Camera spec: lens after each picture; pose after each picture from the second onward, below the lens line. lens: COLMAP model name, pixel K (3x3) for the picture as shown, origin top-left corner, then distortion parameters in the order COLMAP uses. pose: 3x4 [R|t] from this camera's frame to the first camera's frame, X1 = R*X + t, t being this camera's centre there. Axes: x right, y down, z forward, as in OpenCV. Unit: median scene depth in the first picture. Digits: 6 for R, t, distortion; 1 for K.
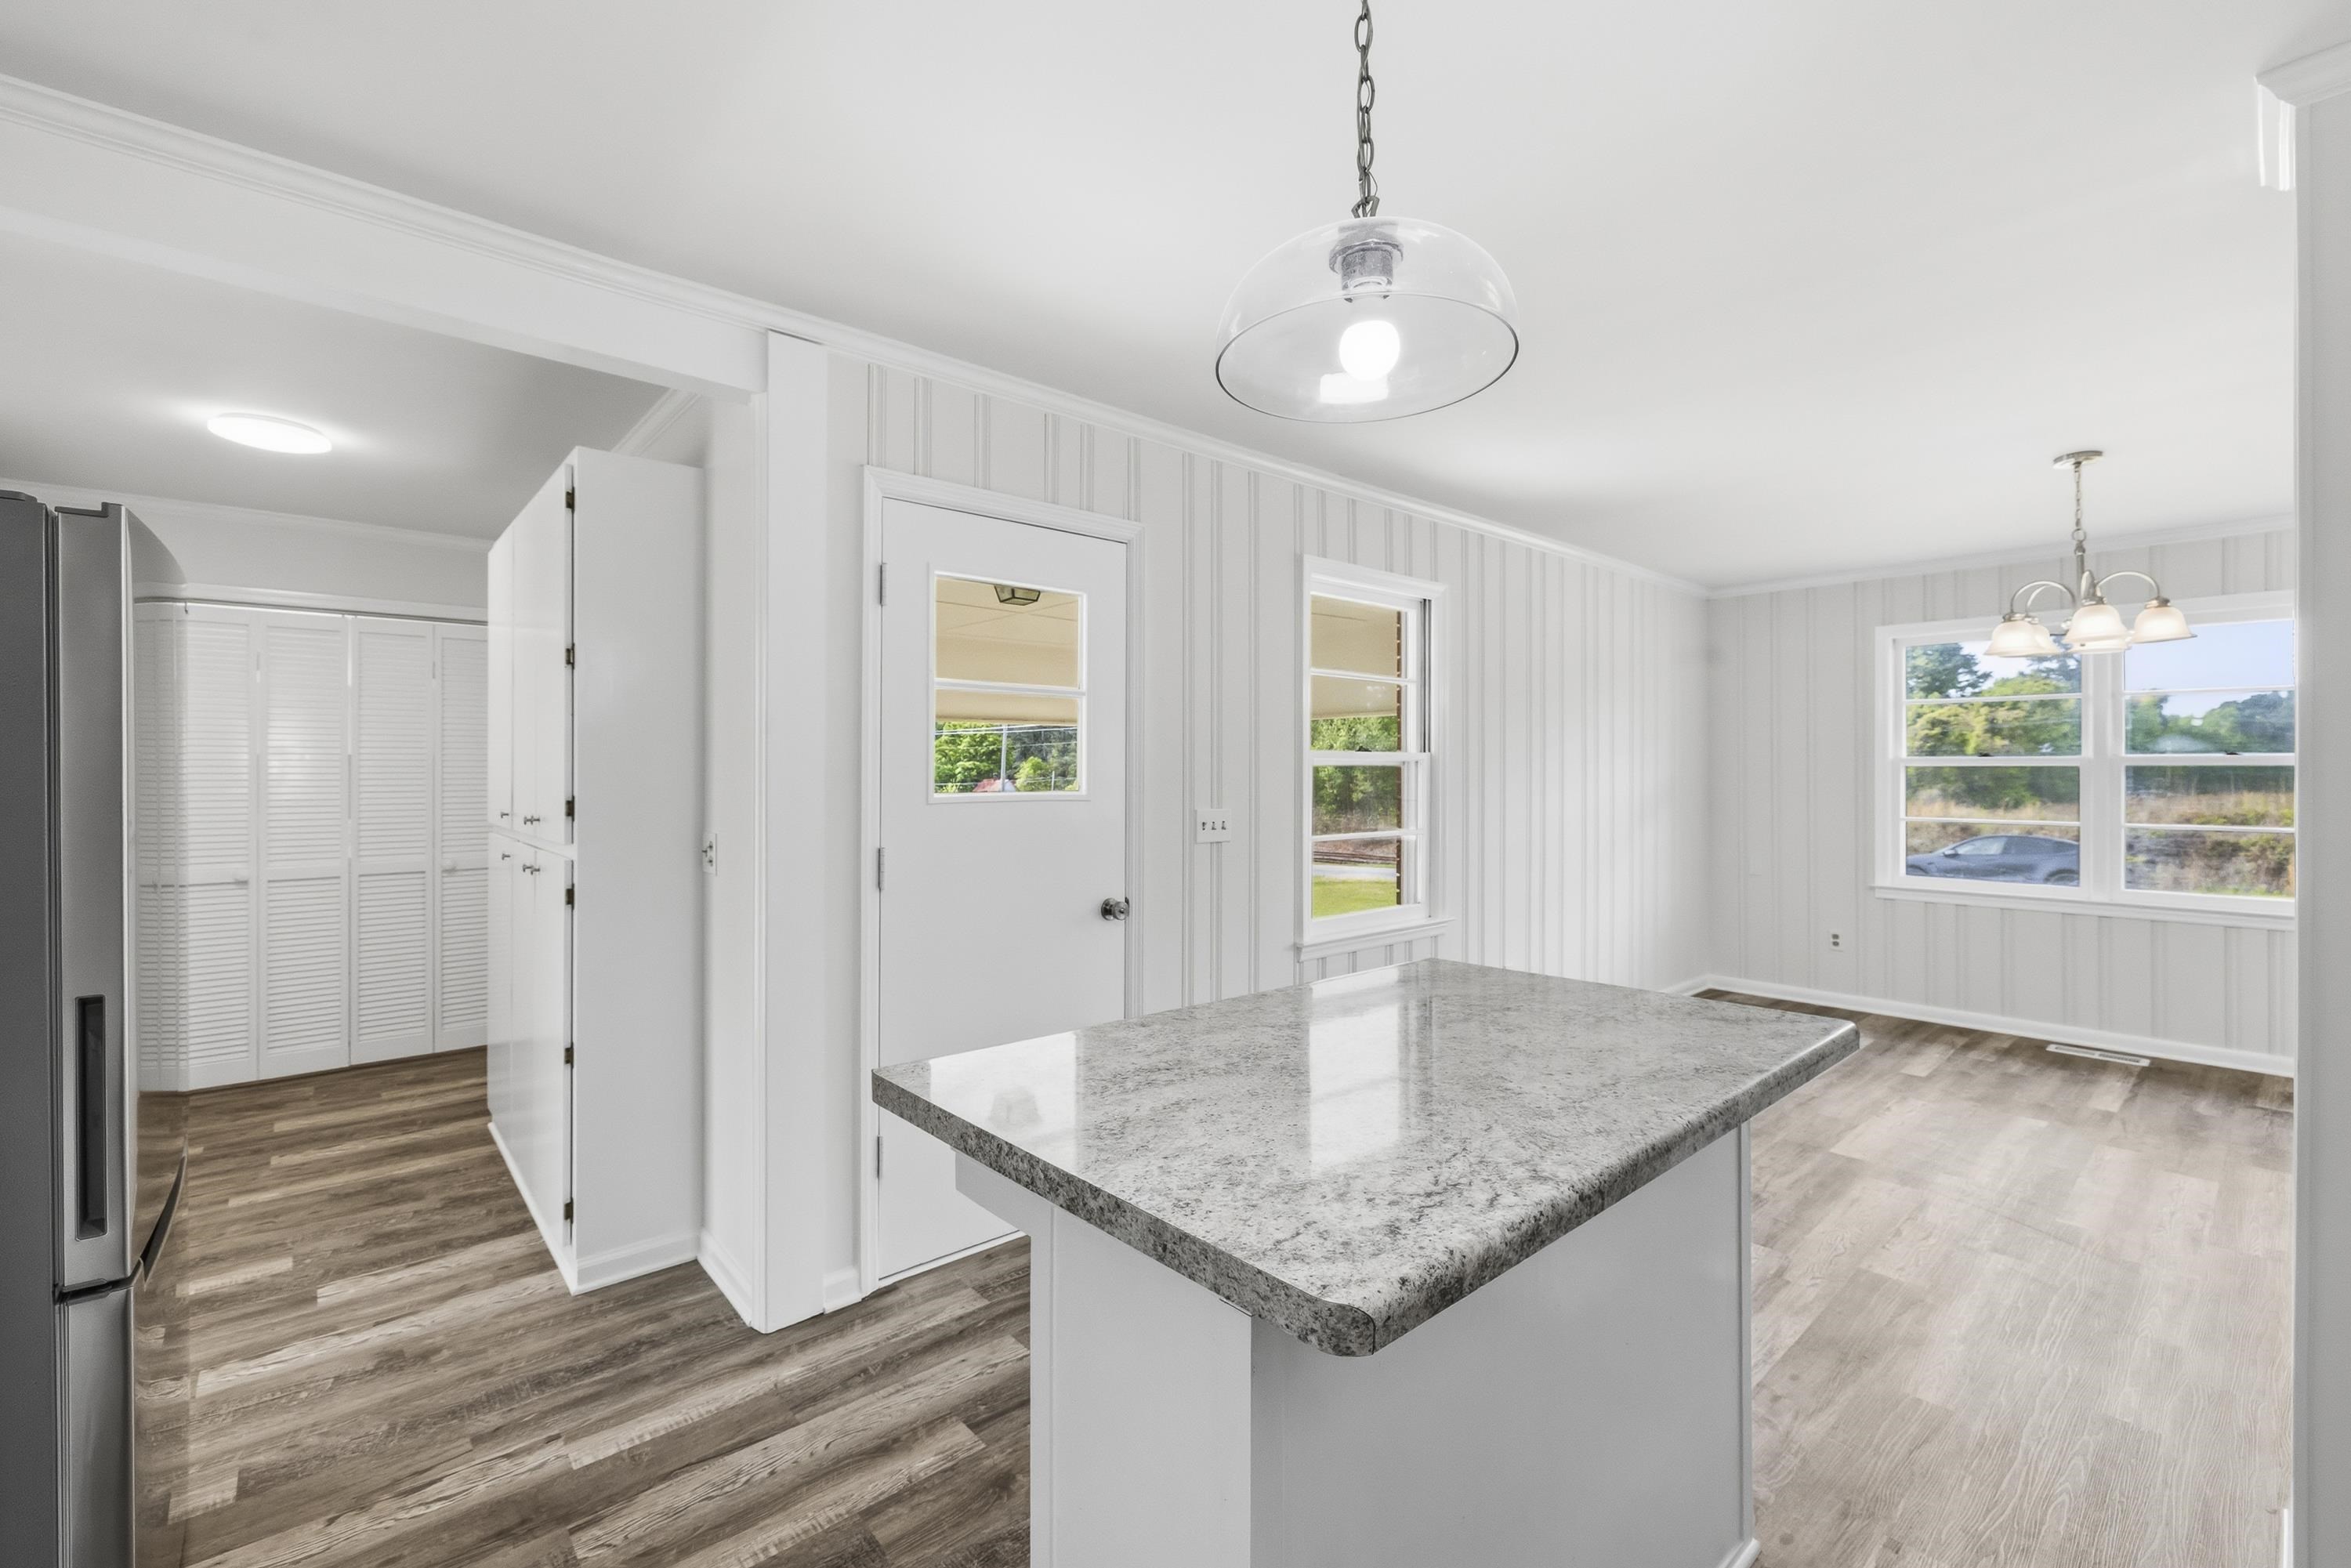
lens RADIAL K [[996.0, 0, 1153.8], [0, 996.0, 759.8], [0, 0, 1]] dist [-0.001214, 0.000244]
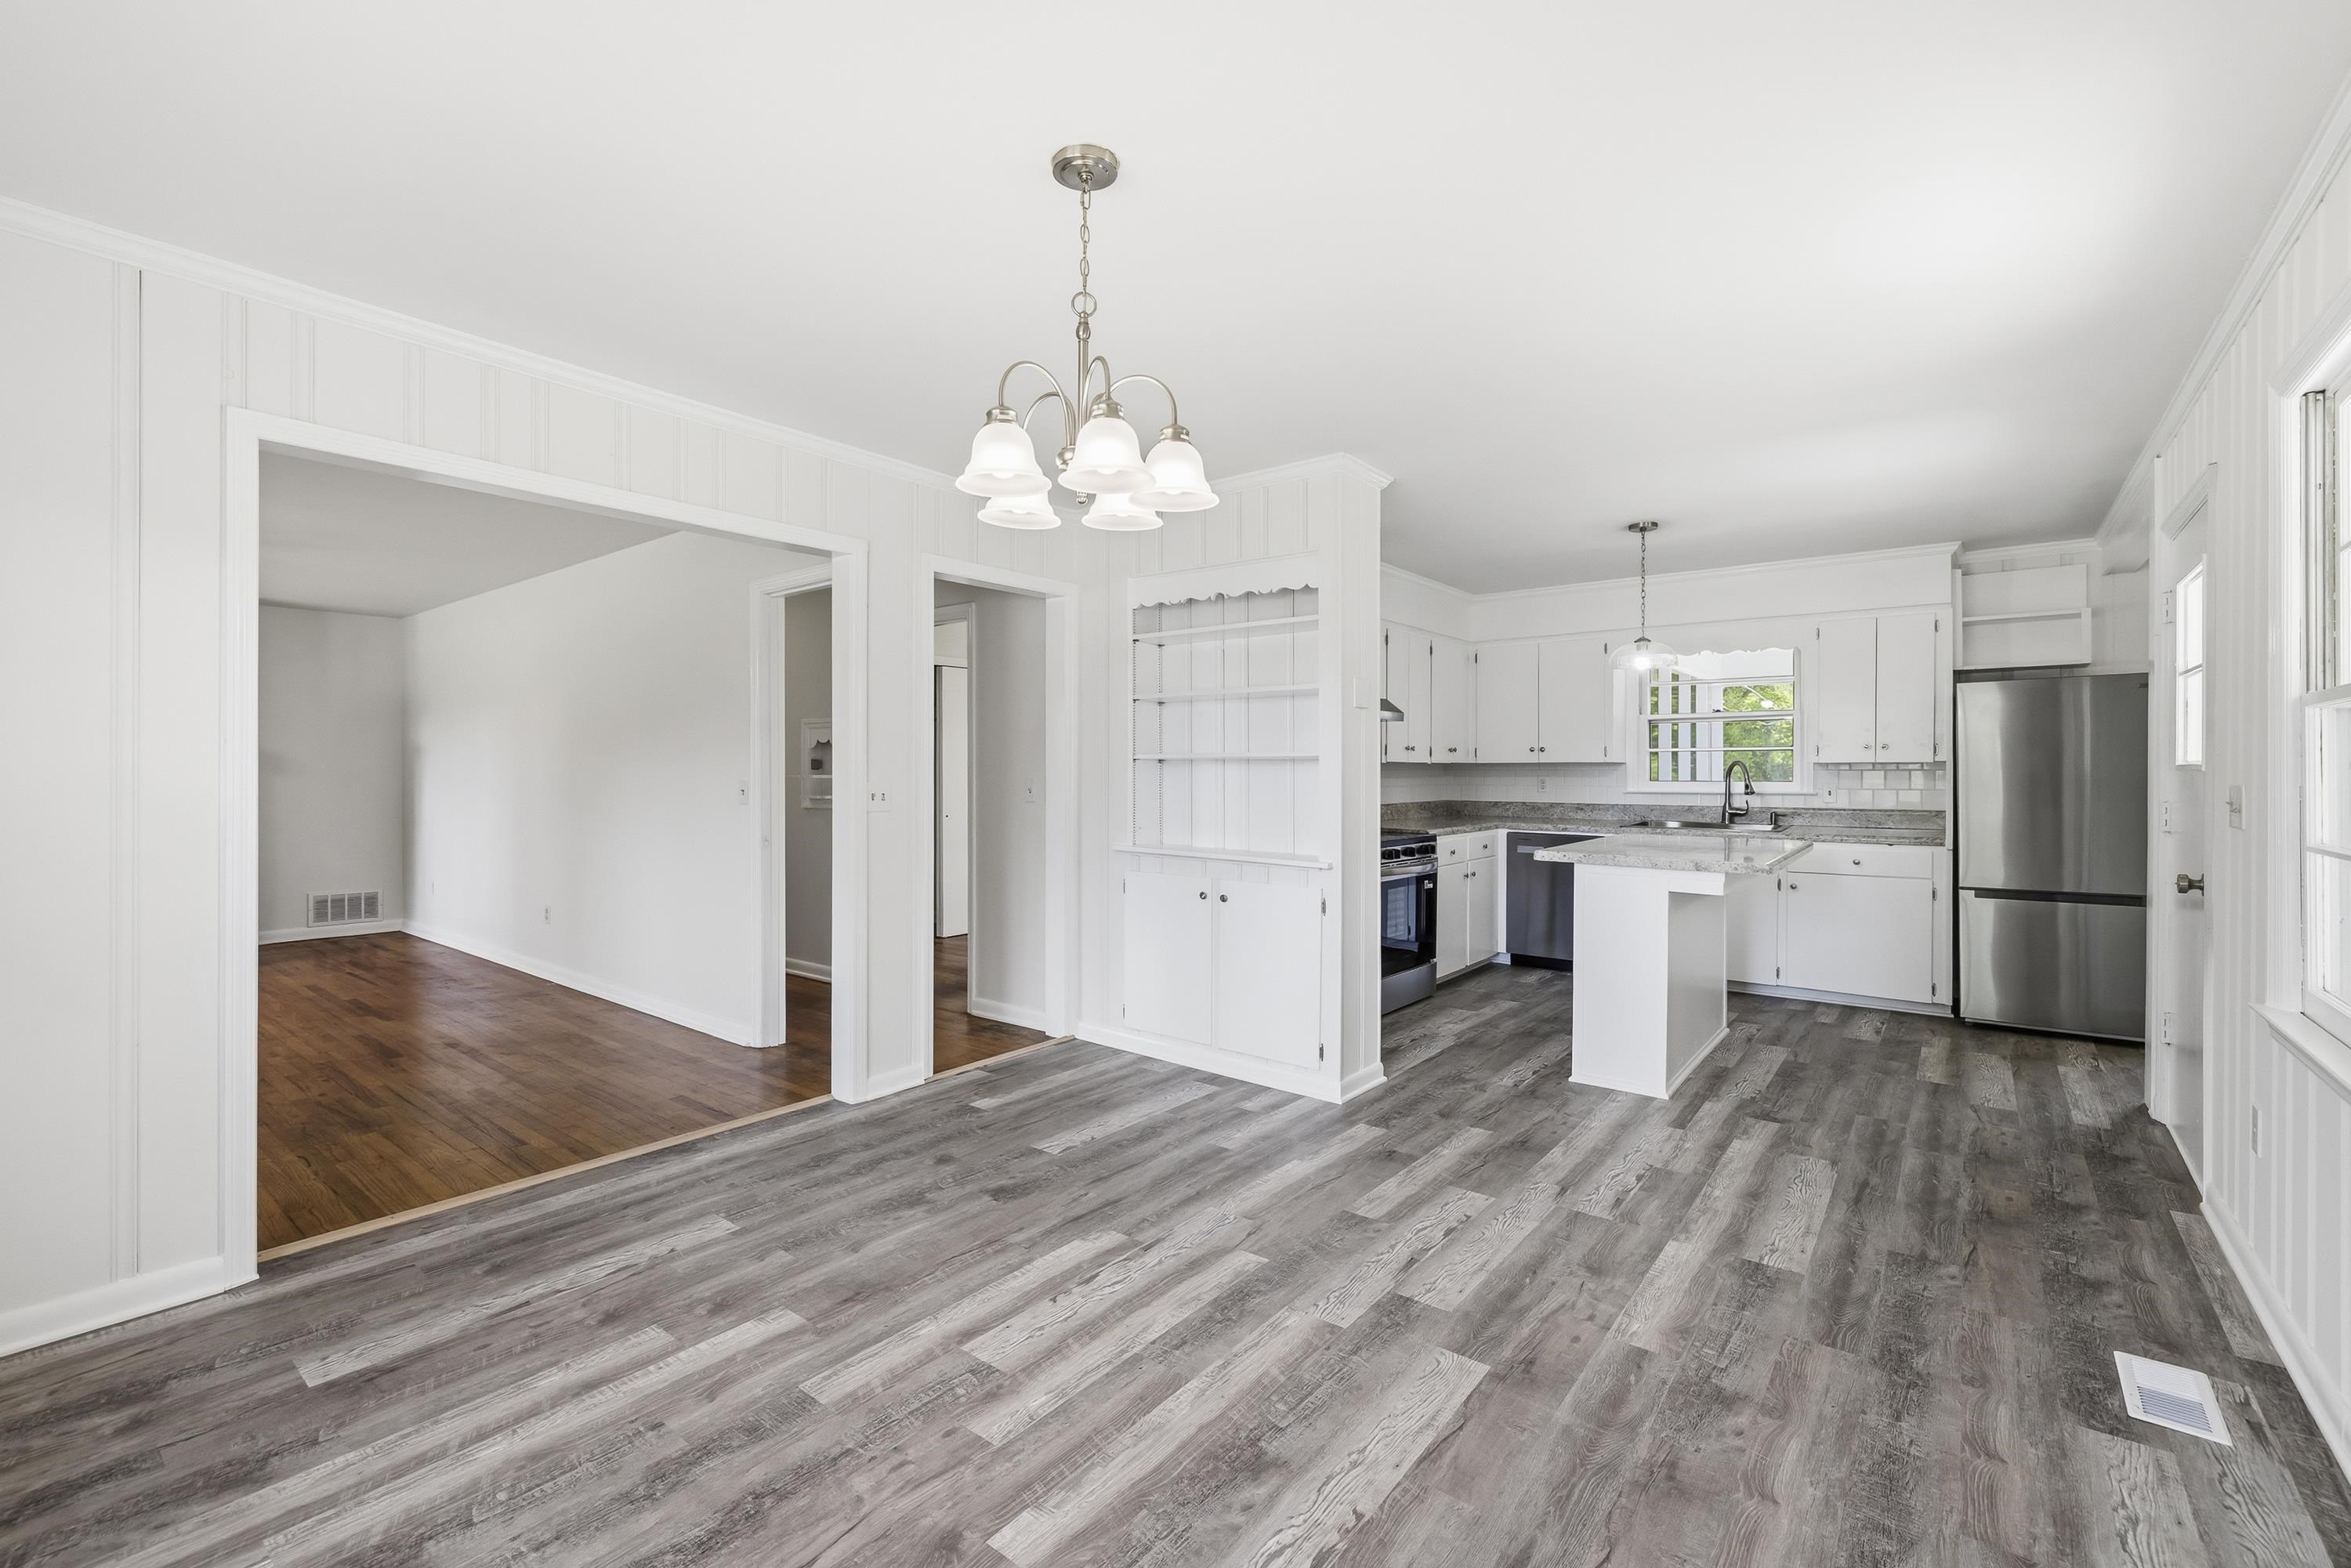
lens RADIAL K [[1009.5, 0, 1157.1], [0, 1009.5, 770.9], [0, 0, 1]] dist [-0.000290, 0.000270]
pose [[-0.983321, -0.004667, -0.181817, 1.025428], [-0.002741, 0.999937, -0.010842, 0.047122], [0.181856, -0.010163, -0.983273, 1.624292]]
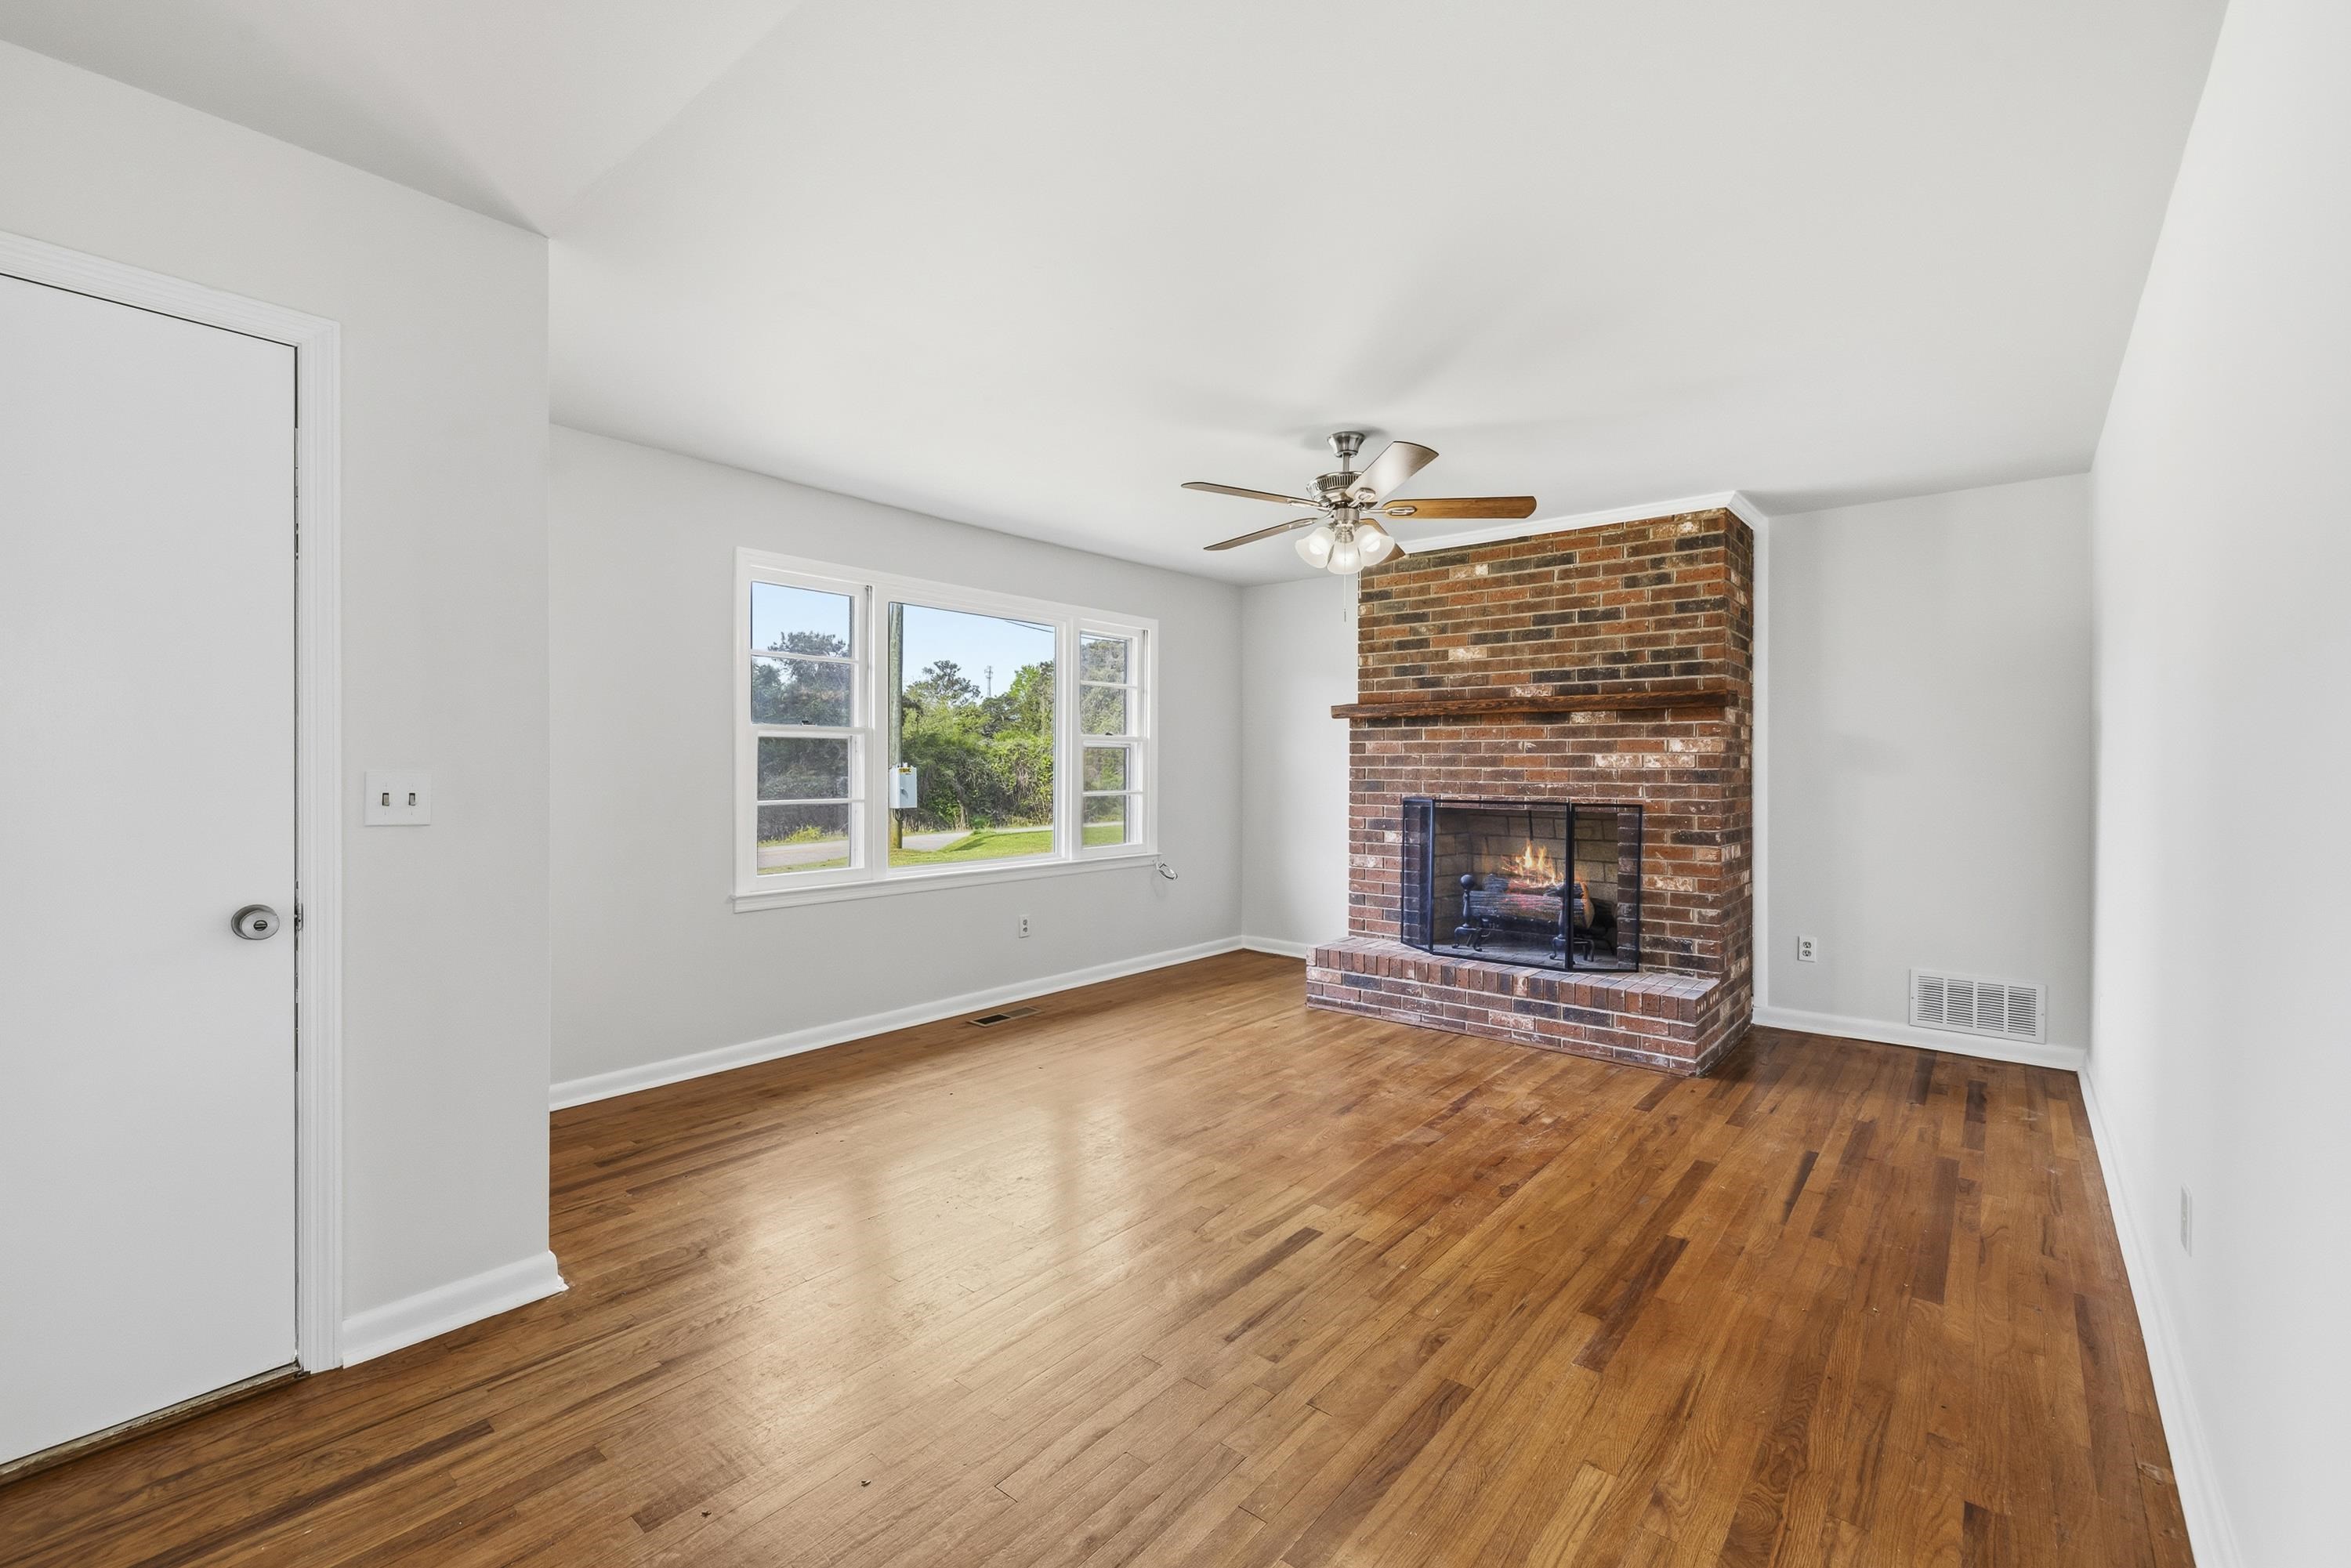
lens RADIAL K [[1009.5, 0, 1157.1], [0, 1009.5, 770.9], [0, 0, 1]] dist [-0.000290, 0.000270]
pose [[-0.160792, -0.008932, 0.986948, 1.299532], [-0.014647, 0.999871, 0.006663, 0.041356], [-0.986880, -0.013385, -0.160902, 0.308143]]
